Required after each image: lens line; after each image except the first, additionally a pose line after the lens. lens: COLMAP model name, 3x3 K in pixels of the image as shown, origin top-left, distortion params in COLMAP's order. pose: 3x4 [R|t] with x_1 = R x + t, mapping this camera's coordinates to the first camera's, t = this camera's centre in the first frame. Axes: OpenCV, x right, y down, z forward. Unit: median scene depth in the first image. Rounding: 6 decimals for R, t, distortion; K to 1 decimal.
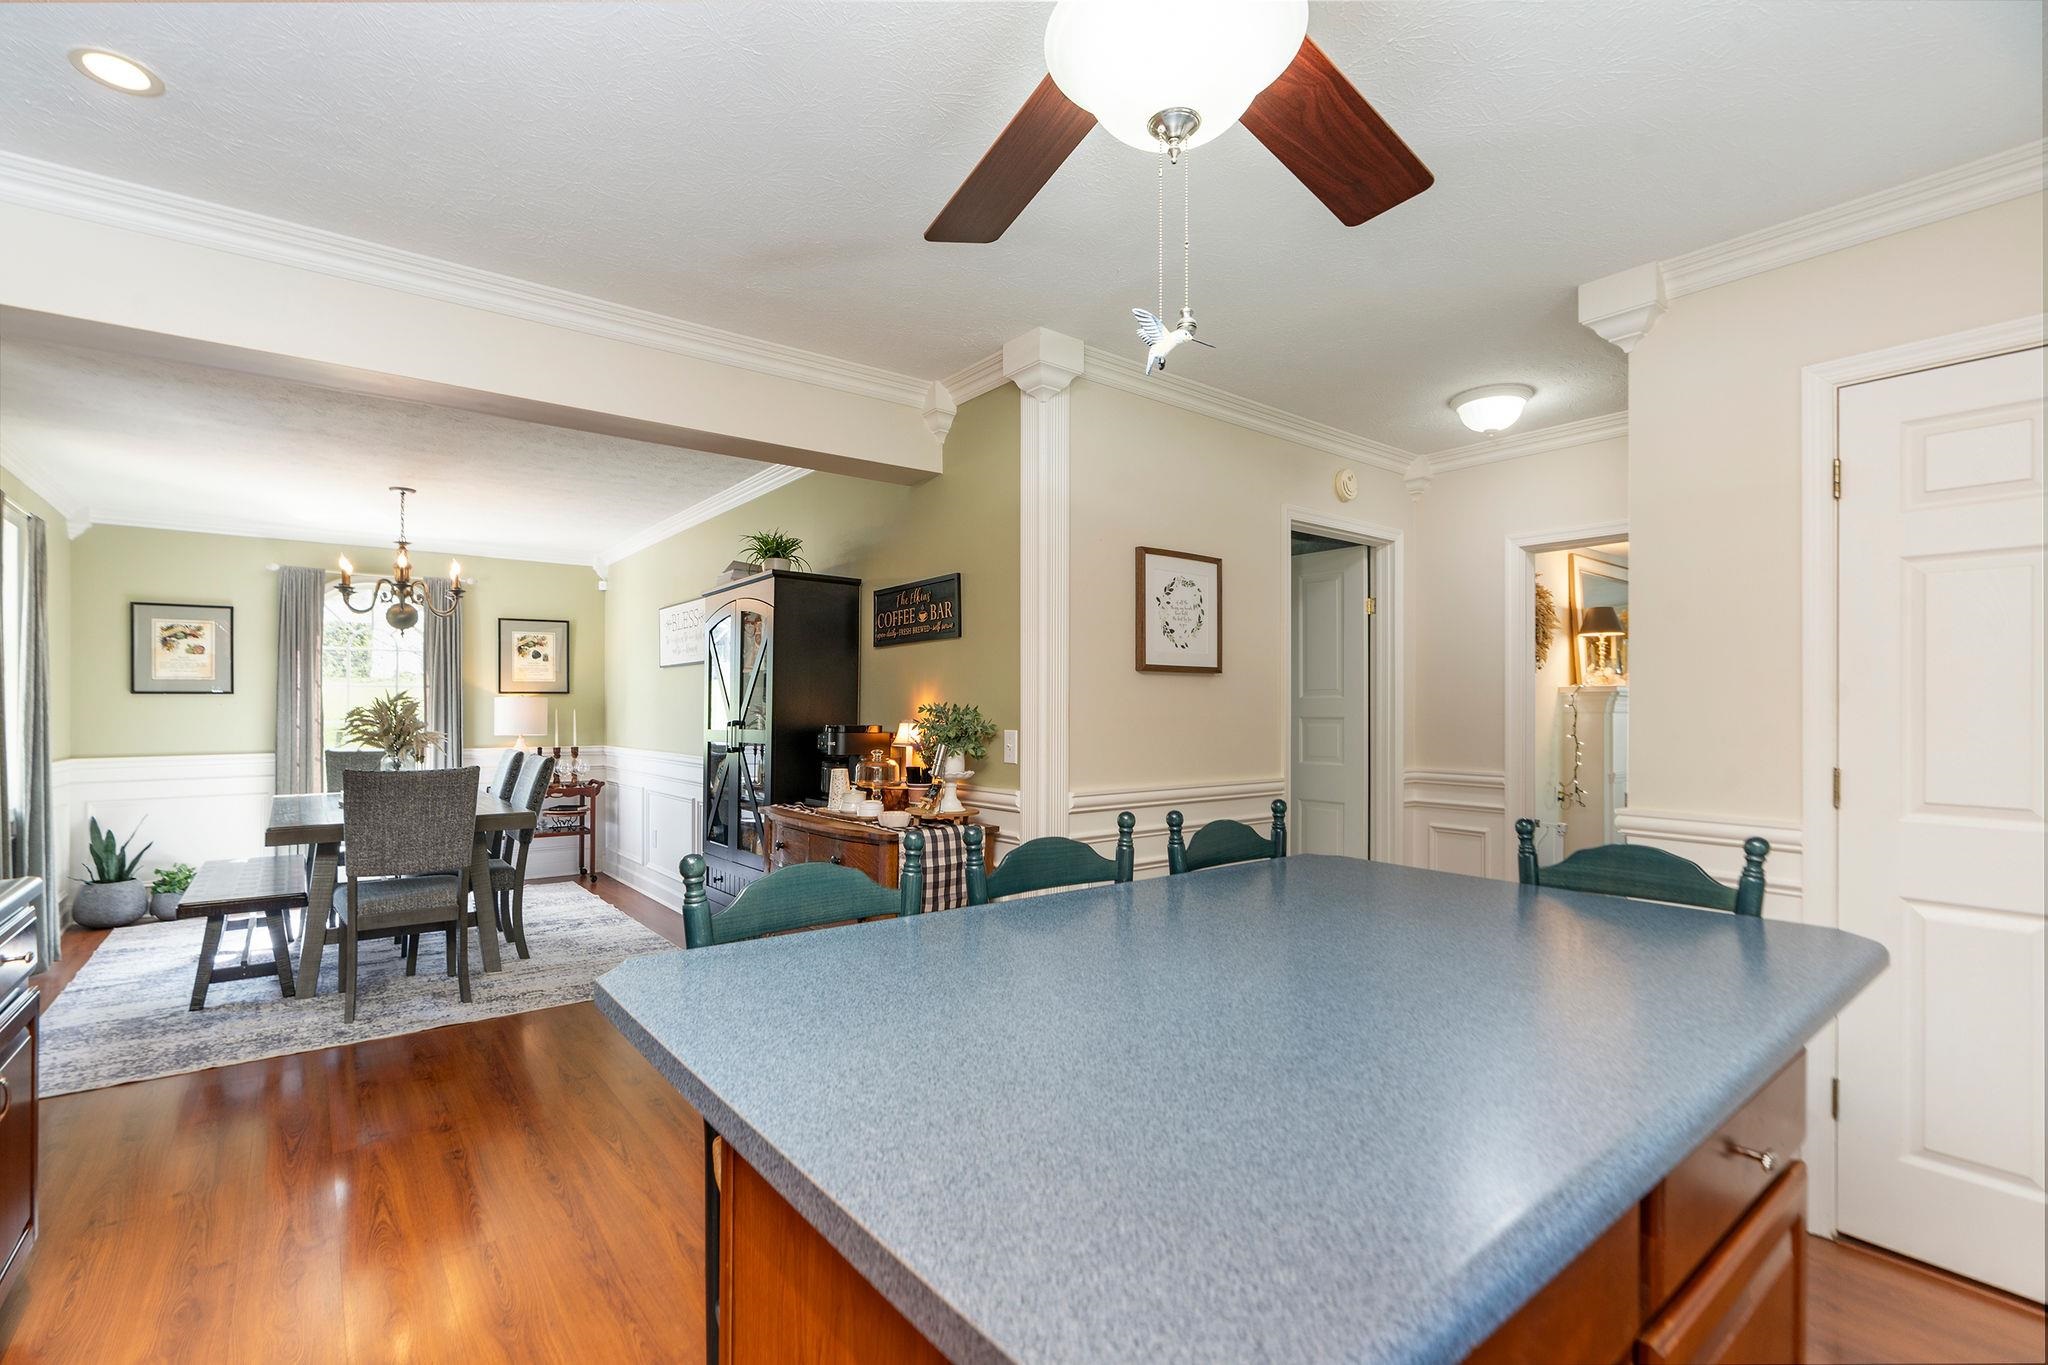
lens RADIAL K [[943.6, 0, 1033.0], [0, 943.6, 696.3], [0, 0, 1]] dist [-0.005939, 0.001210]
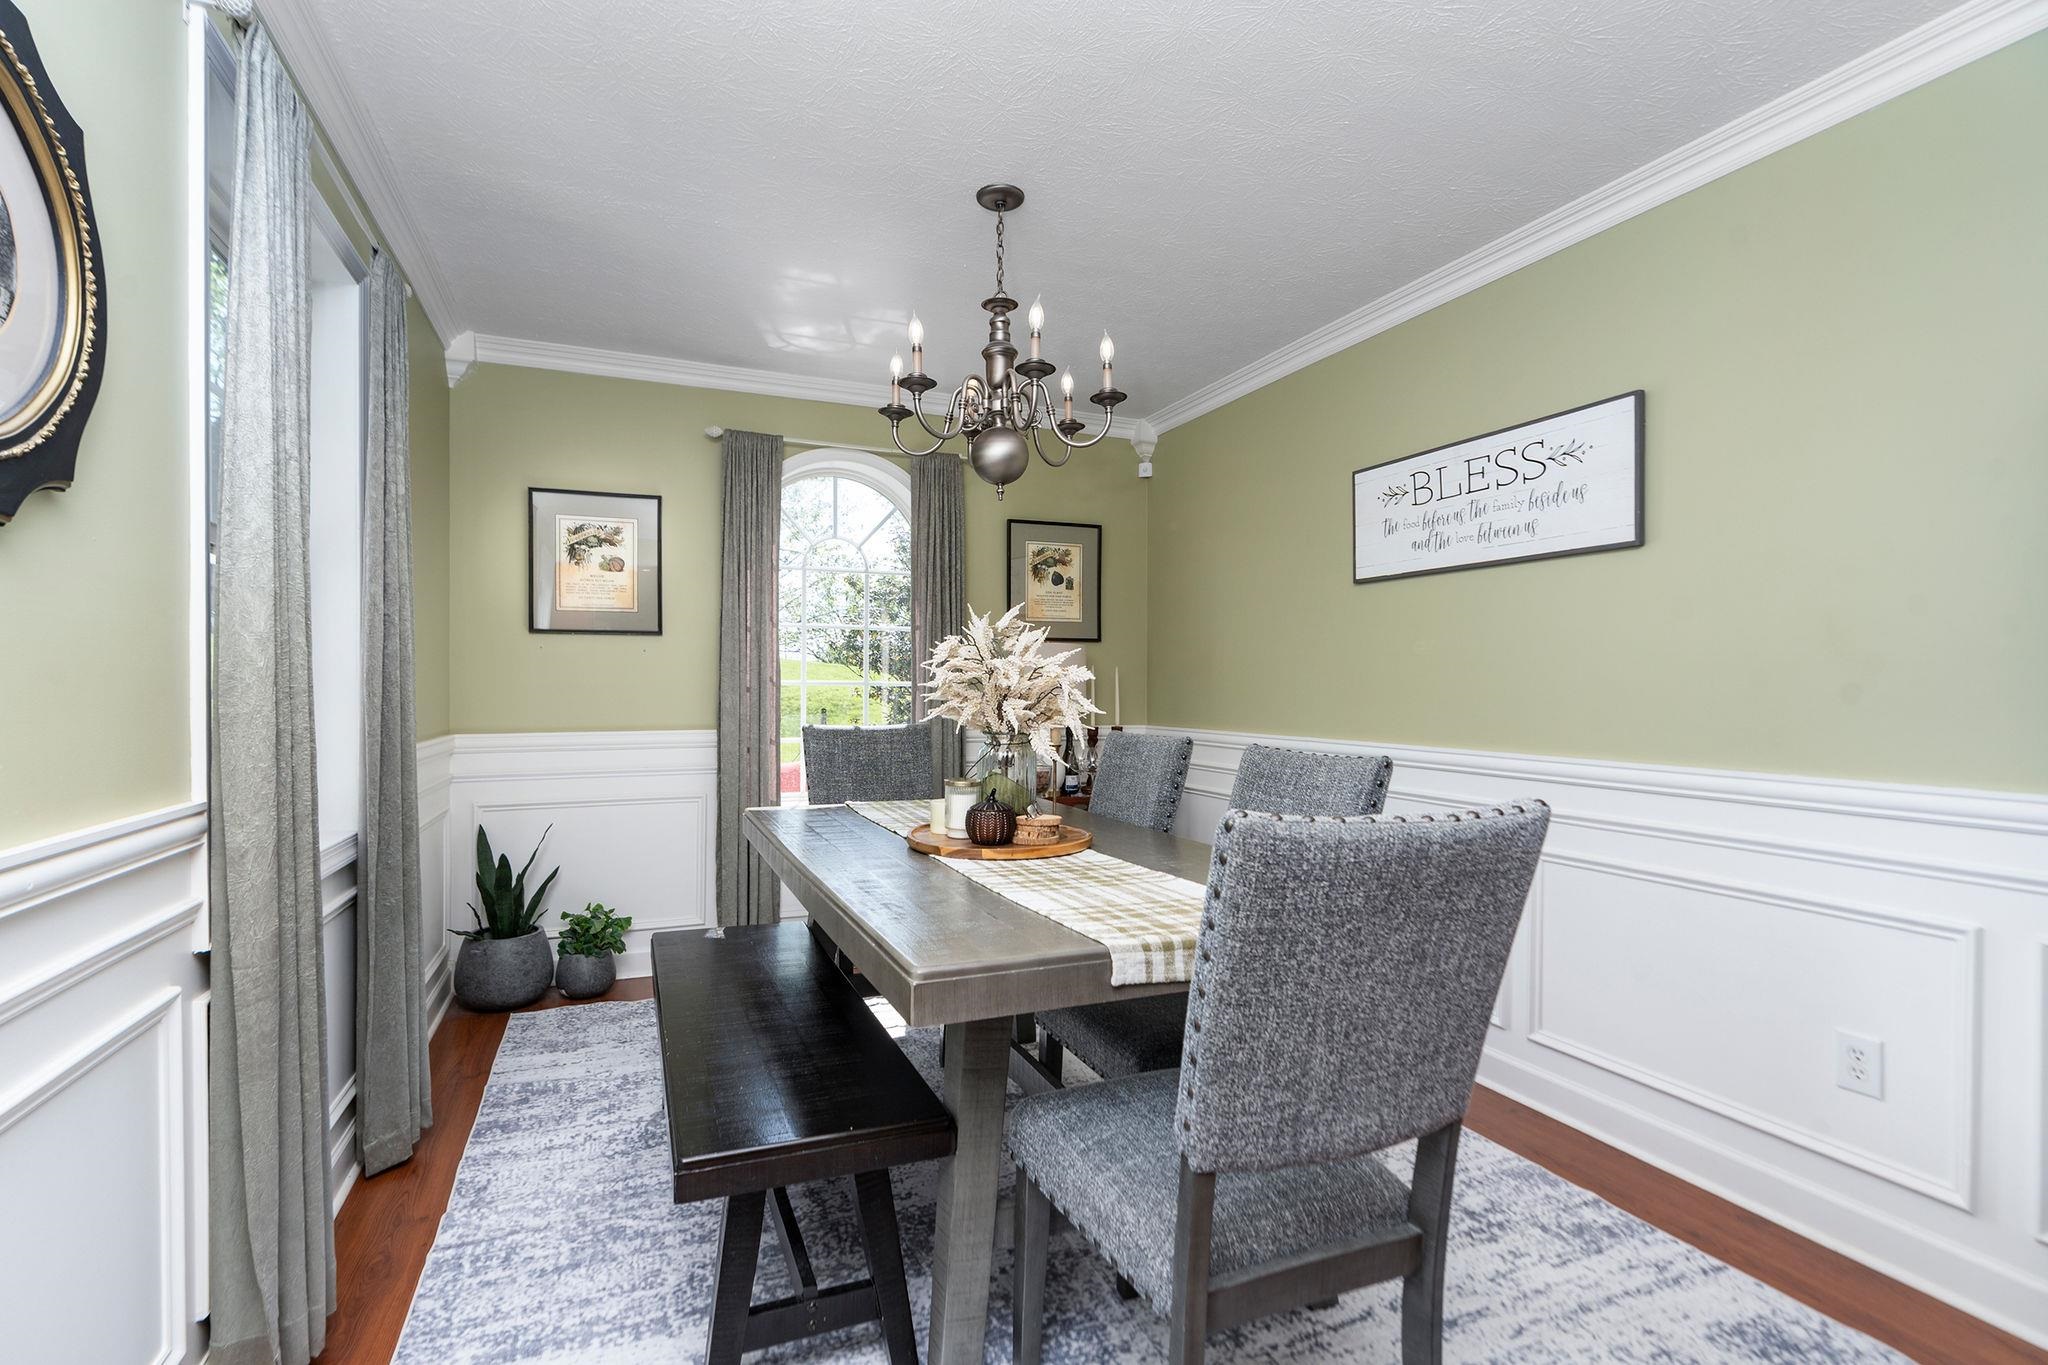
lens RADIAL K [[943.6, 0, 1013.2], [0, 943.6, 689.2], [0, 0, 1]] dist [-0.005939, 0.001210]
pose [[0.962608, 0.005016, -0.270850, -0.464504], [-0.001826, 0.999926, 0.012027, 0.026344], [0.270890, -0.011082, 0.962546, 0.467217]]
